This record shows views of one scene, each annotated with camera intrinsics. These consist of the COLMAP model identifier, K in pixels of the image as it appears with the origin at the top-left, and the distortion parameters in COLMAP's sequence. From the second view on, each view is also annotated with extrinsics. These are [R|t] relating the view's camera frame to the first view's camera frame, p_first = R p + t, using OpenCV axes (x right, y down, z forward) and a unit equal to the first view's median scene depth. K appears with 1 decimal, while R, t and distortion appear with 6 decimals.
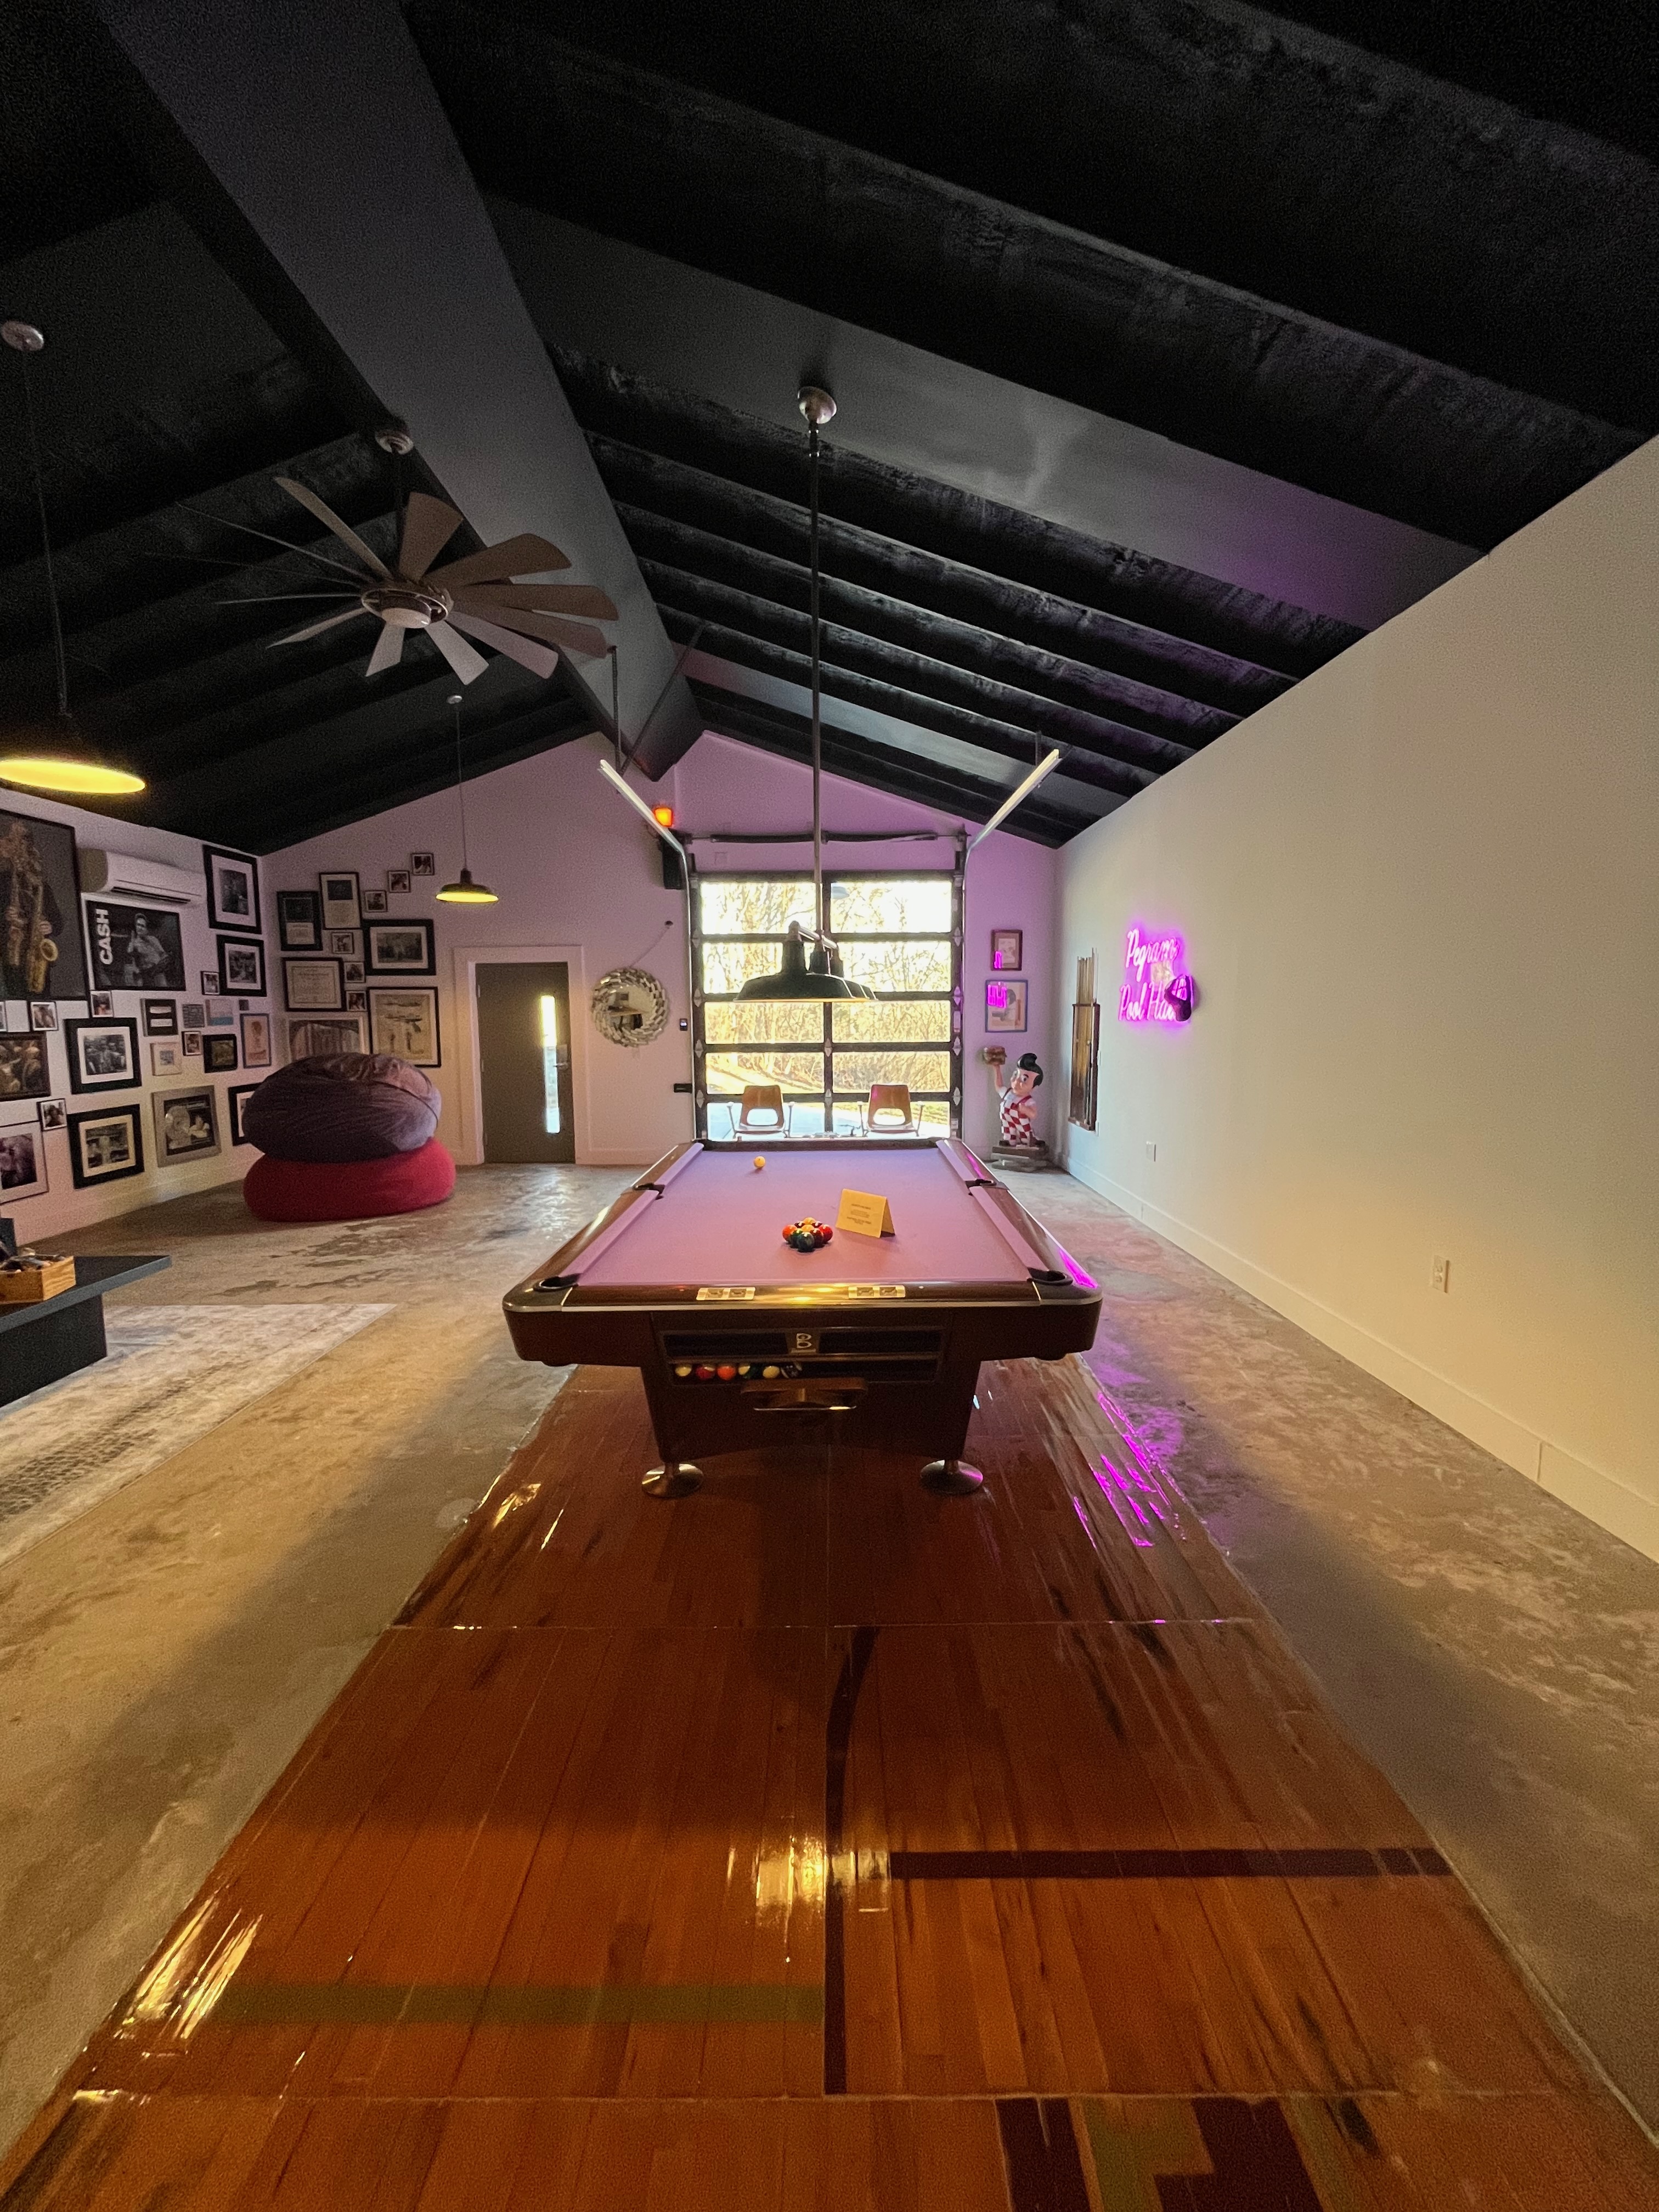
lens RADIAL K [[889.7, 0, 833.1], [0, 889.7, 1106.0], [0, 0, 1]] dist [0.002586, 0.000097]
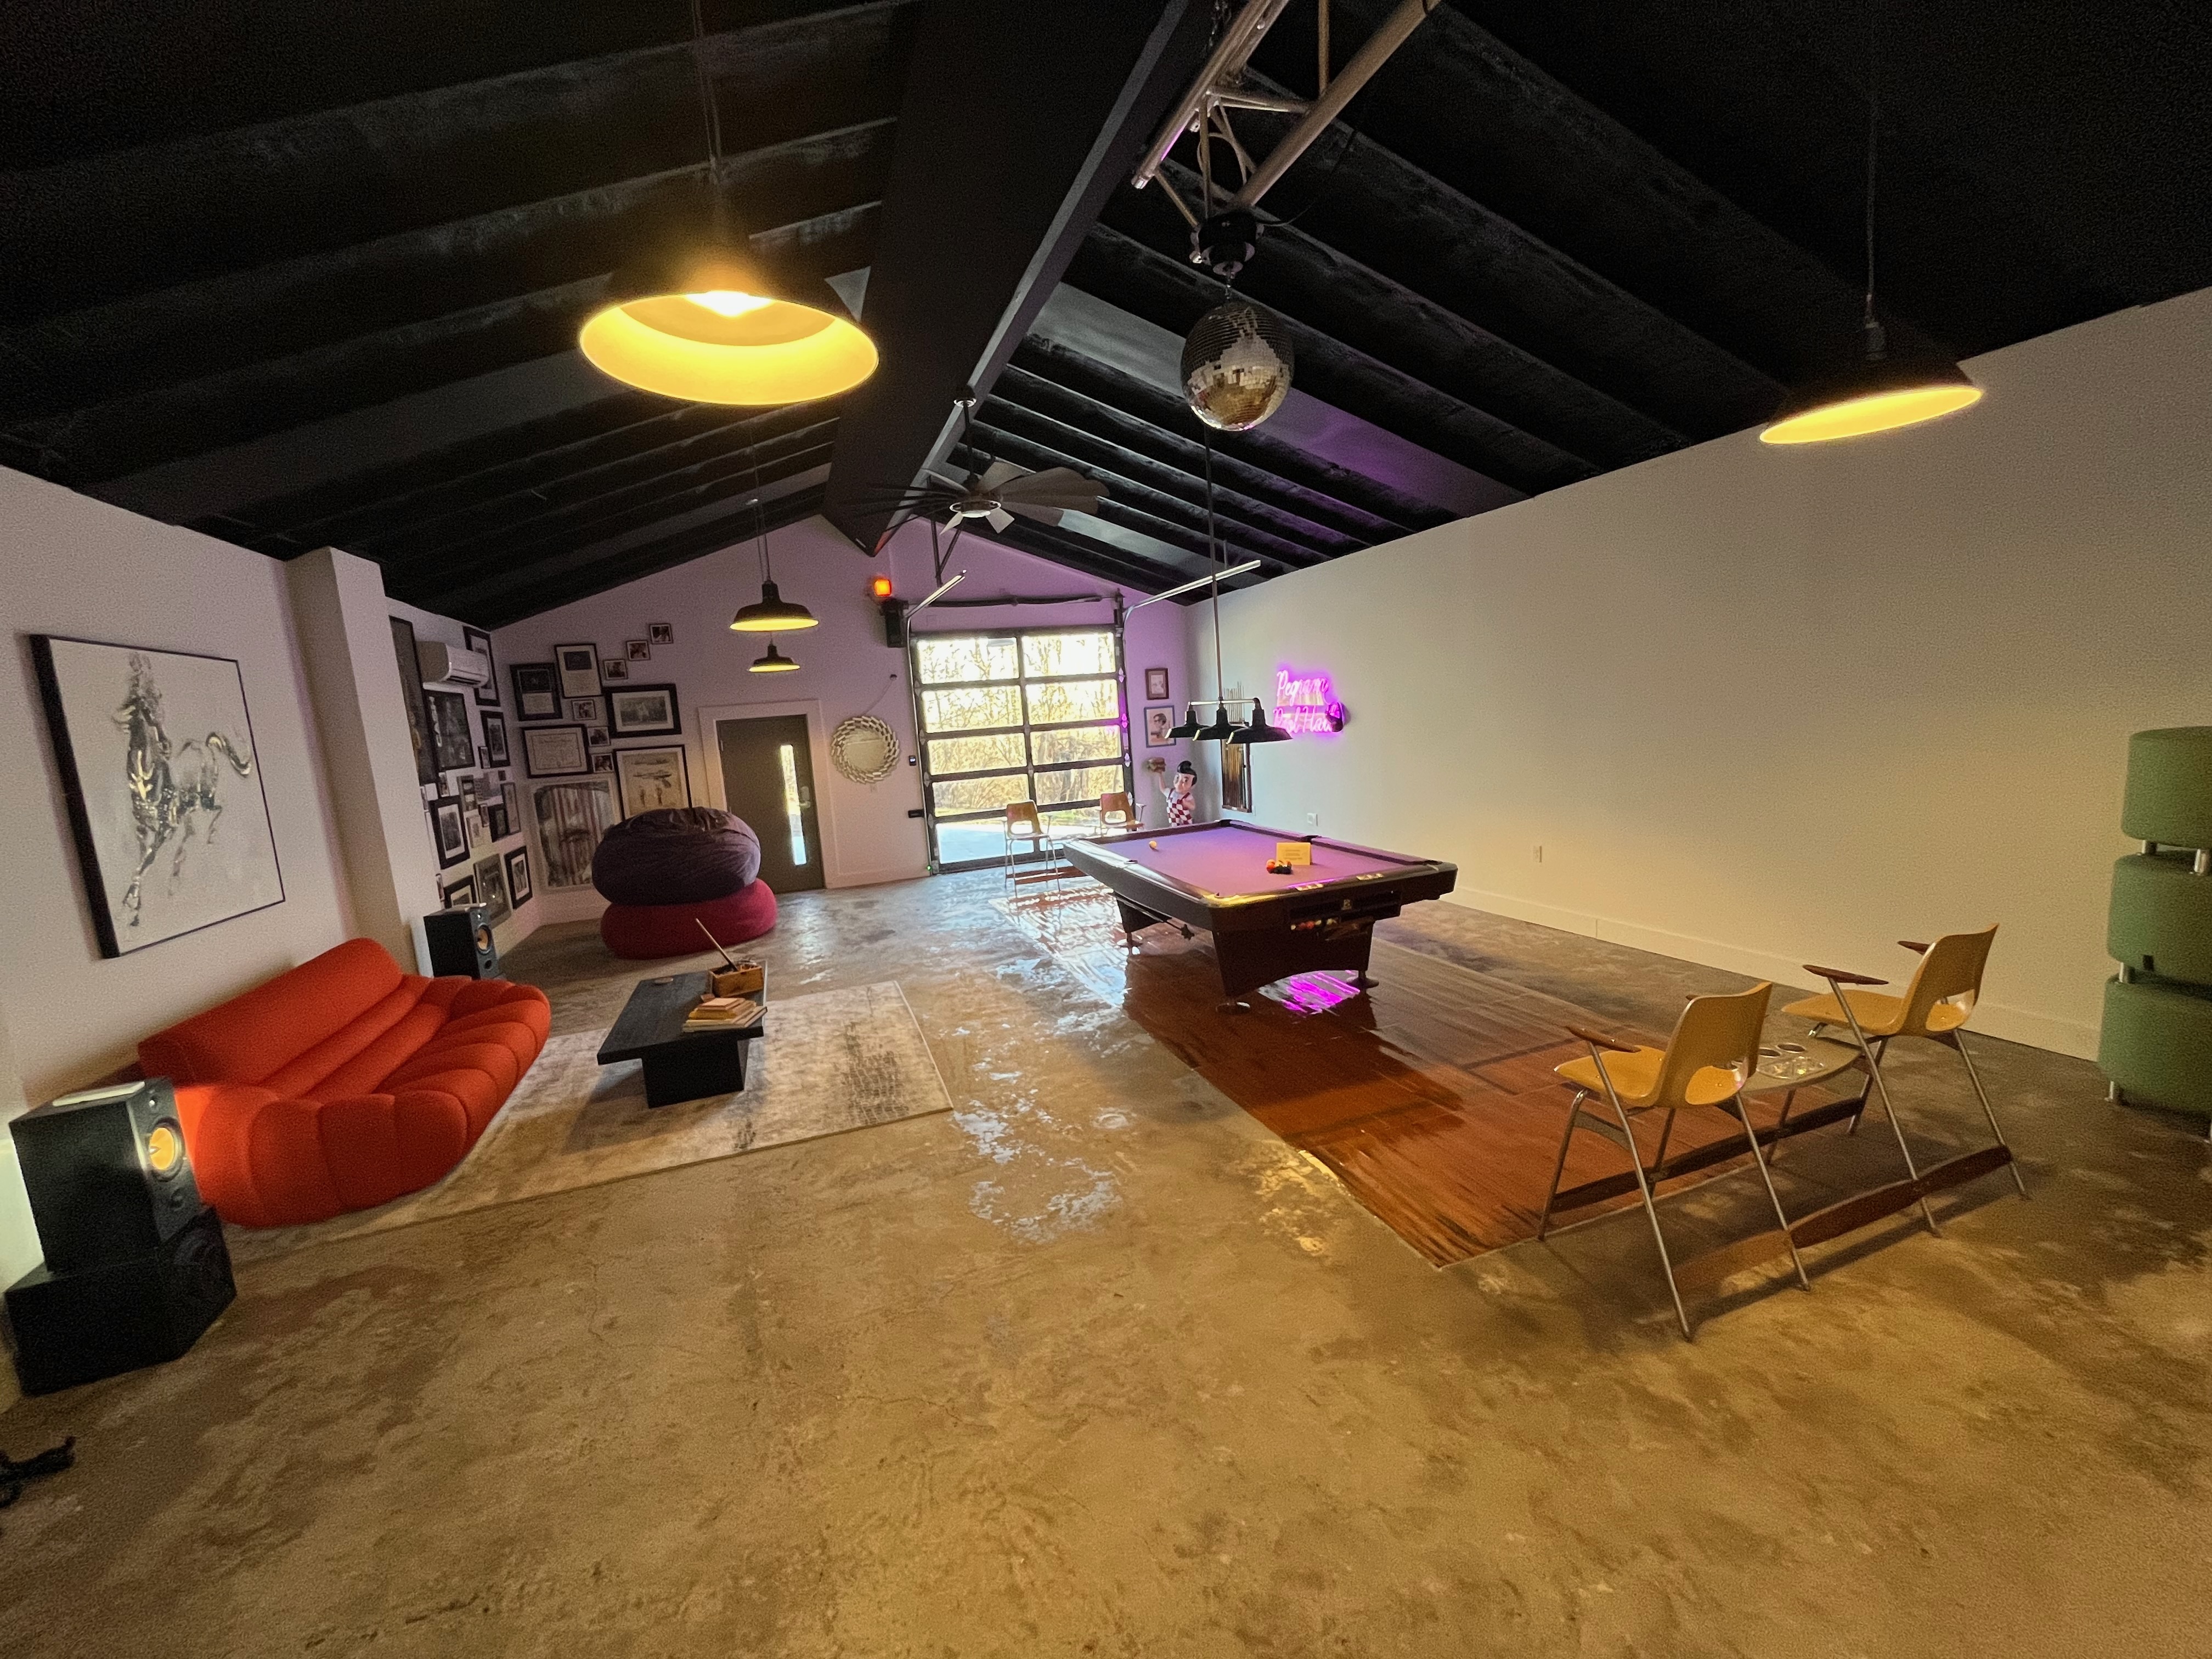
lens RADIAL K [[889.7, 0, 1105.6], [0, 889.7, 831.9], [0, 0, 1]] dist [0.002586, 0.000097]
pose [[0.938897, -0.107100, 0.327112, -0.330237], [0.102377, 0.994241, 0.031679, -0.007712], [-0.328621, 0.003745, 0.944454, -0.213414]]
